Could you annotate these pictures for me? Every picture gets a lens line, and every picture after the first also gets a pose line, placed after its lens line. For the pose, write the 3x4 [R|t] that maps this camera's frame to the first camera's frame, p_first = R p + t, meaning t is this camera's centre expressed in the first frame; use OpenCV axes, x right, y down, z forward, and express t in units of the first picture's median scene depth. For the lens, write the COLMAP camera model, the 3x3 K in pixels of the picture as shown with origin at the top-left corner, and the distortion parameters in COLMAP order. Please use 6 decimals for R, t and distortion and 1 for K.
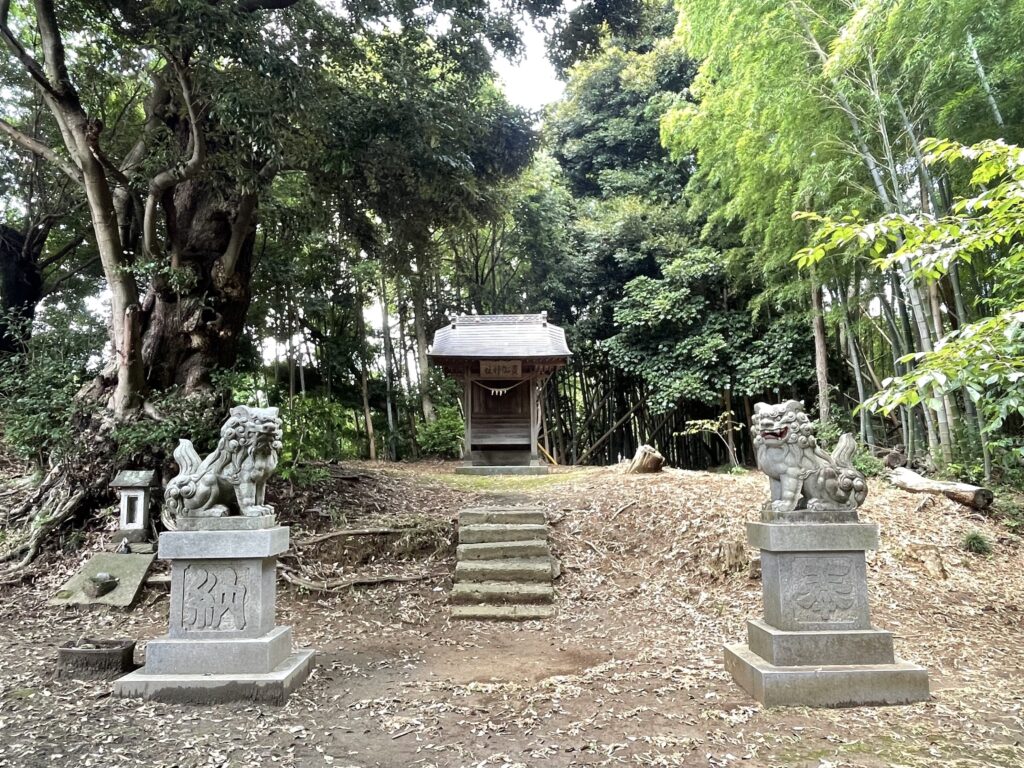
lens RADIAL K [[696.1, 0, 505.6], [0, 696.1, 388.5], [0, 0, 1]] dist [-0.008348, -0.003569]
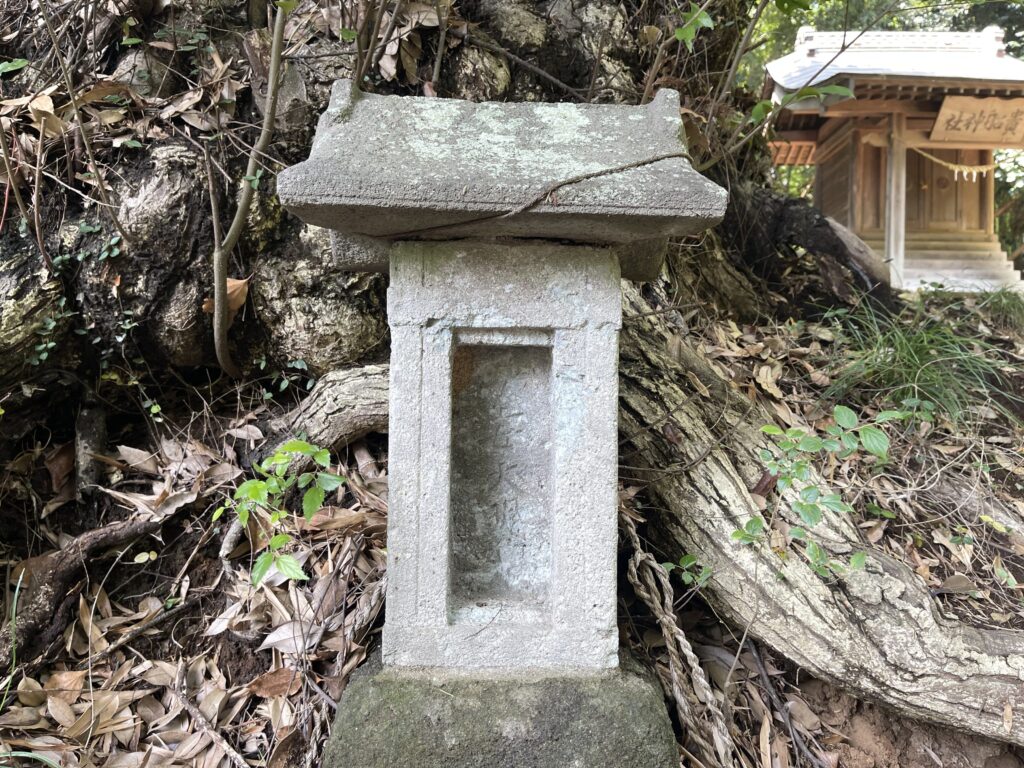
lens RADIAL K [[765.2, 0, 512.0], [0, 765.2, 384.0], [0, 0, 1]] dist [0.003715, -0.003935]
pose [[0.998490, 0.028083, -0.047223, -0.358471], [-0.021334, 0.990231, 0.137793, 0.099479], [0.050631, -0.136577, 0.989335, 0.604530]]
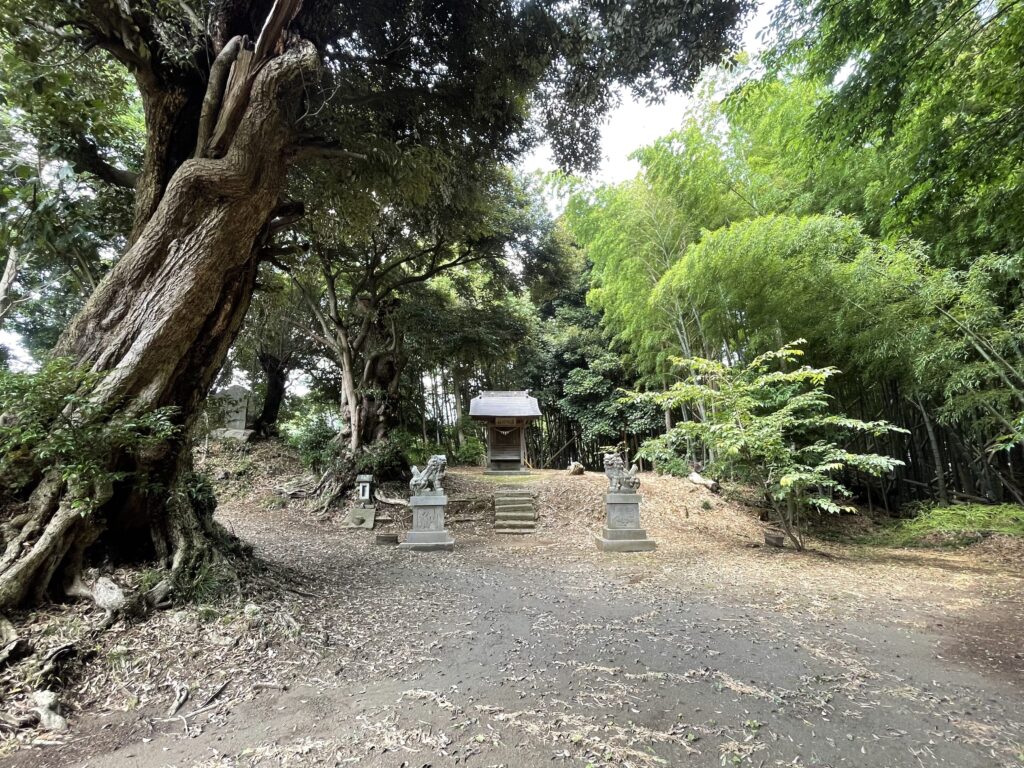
lens RADIAL K [[486.6, 0, 505.6], [0, 486.6, 382.9], [0, 0, 1]] dist [0.000103, -0.000047]
pose [[0.999636, 0.006303, 0.026231, -0.057072], [-0.004776, 0.998313, -0.057859, -0.074205], [-0.026551, 0.057712, 0.997980, -0.509312]]
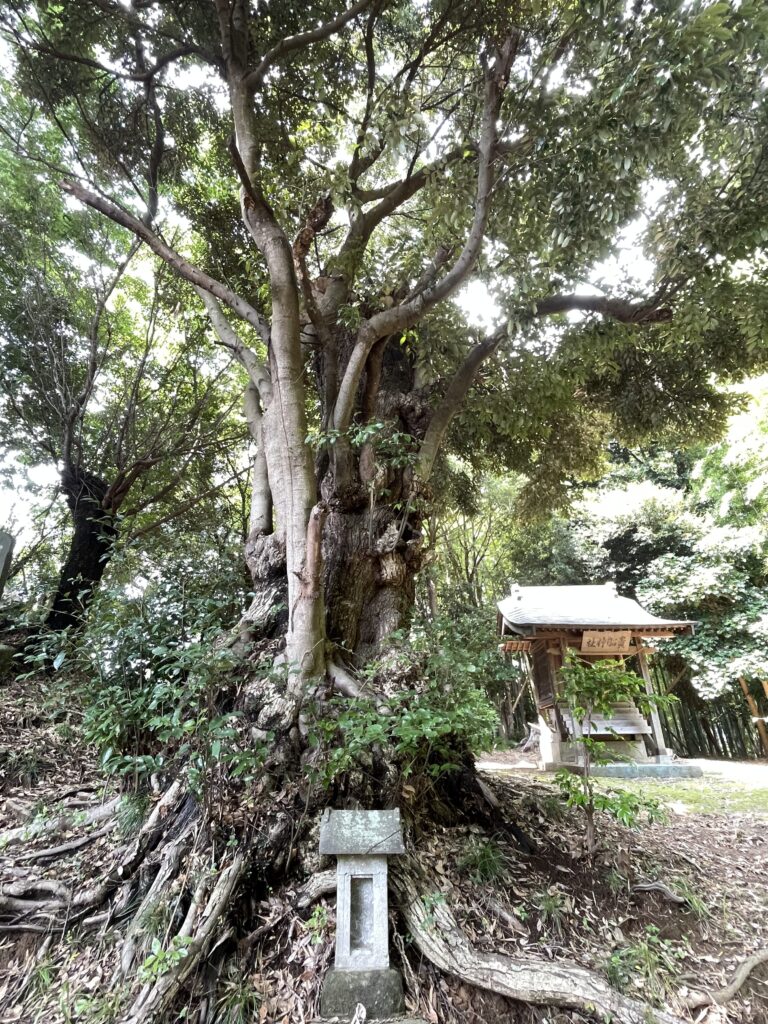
lens RADIAL K [[515.5, 0, 378.9], [0, 515.5, 515.4], [0, 0, 1]] dist [-0.003649, 0.001414]
pose [[0.999474, -0.009050, -0.031145, -0.346852], [-0.000743, 0.953641, -0.300945, 0.022204], [0.032424, 0.300809, 0.953133, 0.414517]]
